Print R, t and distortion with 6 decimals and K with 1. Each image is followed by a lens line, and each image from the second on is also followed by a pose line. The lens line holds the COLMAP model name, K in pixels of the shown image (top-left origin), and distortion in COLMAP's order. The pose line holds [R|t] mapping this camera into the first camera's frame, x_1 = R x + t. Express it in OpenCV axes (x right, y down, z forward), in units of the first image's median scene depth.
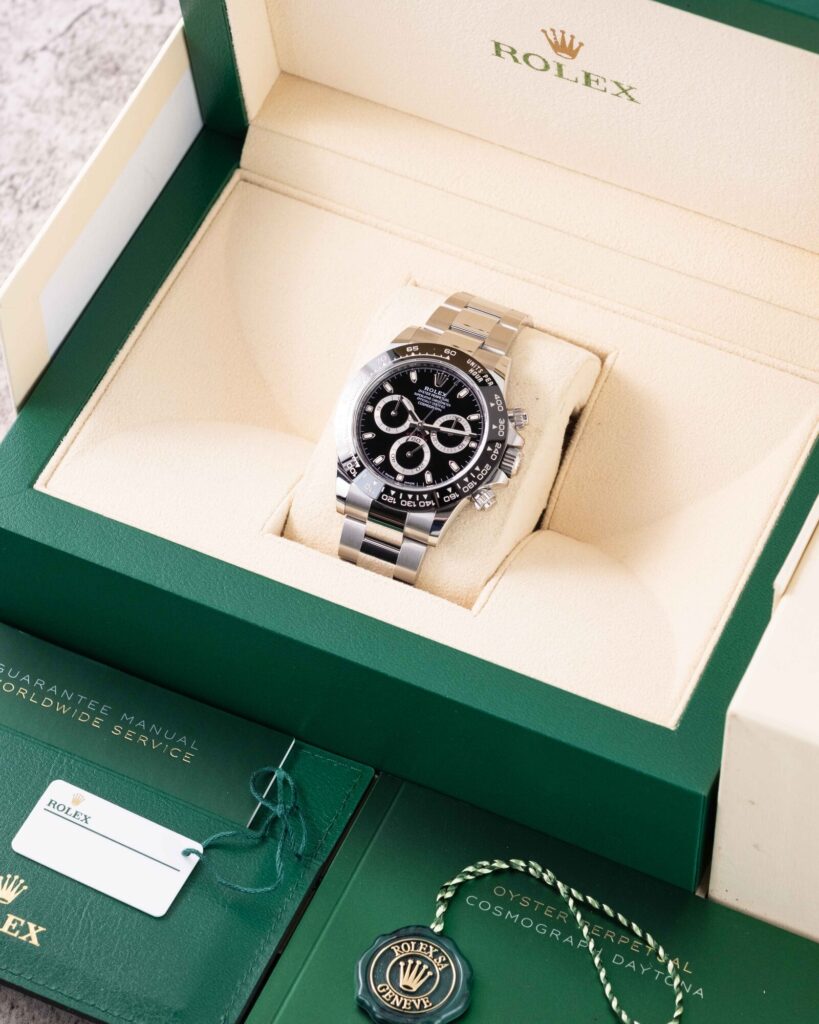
lens RADIAL K [[4397.5, 0, 416.6], [0, 4397.5, 539.8], [0, 0, 1]] dist [0.165234, 0.000000]
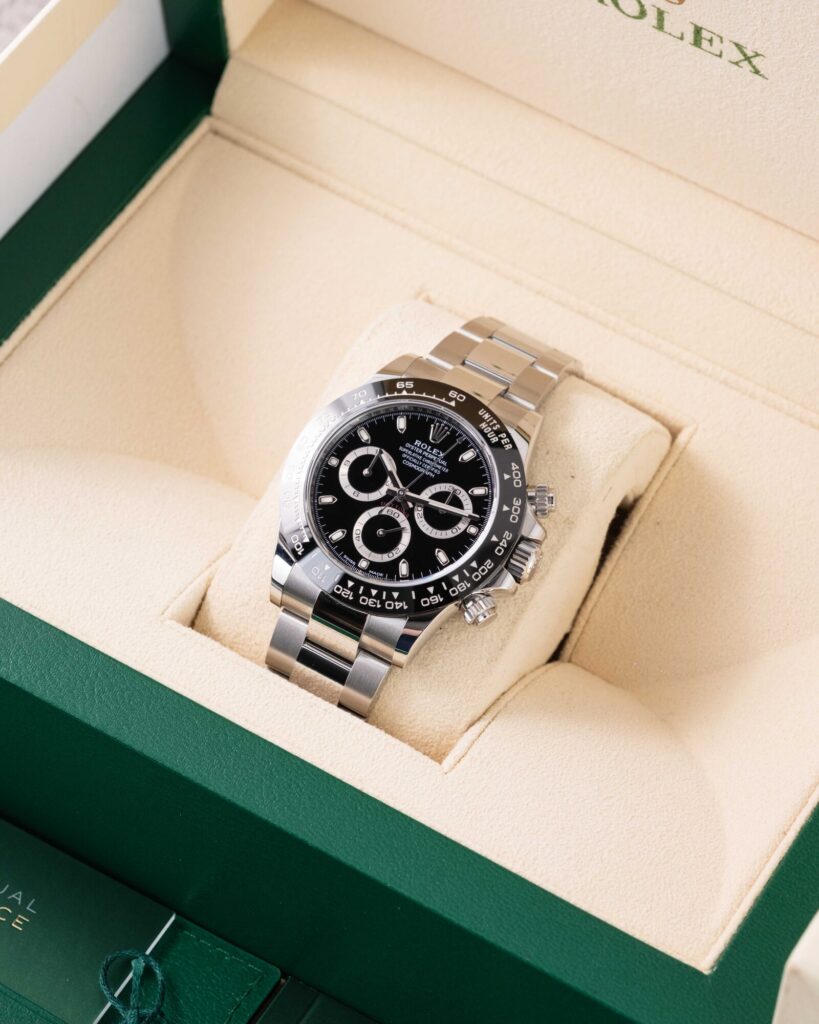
lens RADIAL K [[4397.5, 0, 398.1], [0, 4397.5, 489.6], [0, 0, 1]] dist [0.165234, 0.000000]
pose [[0.992211, 0.120139, -0.032930, 0.023161], [-0.121158, 0.992152, -0.030919, -0.004831], [0.028957, 0.034668, 0.998979, 0.295330]]
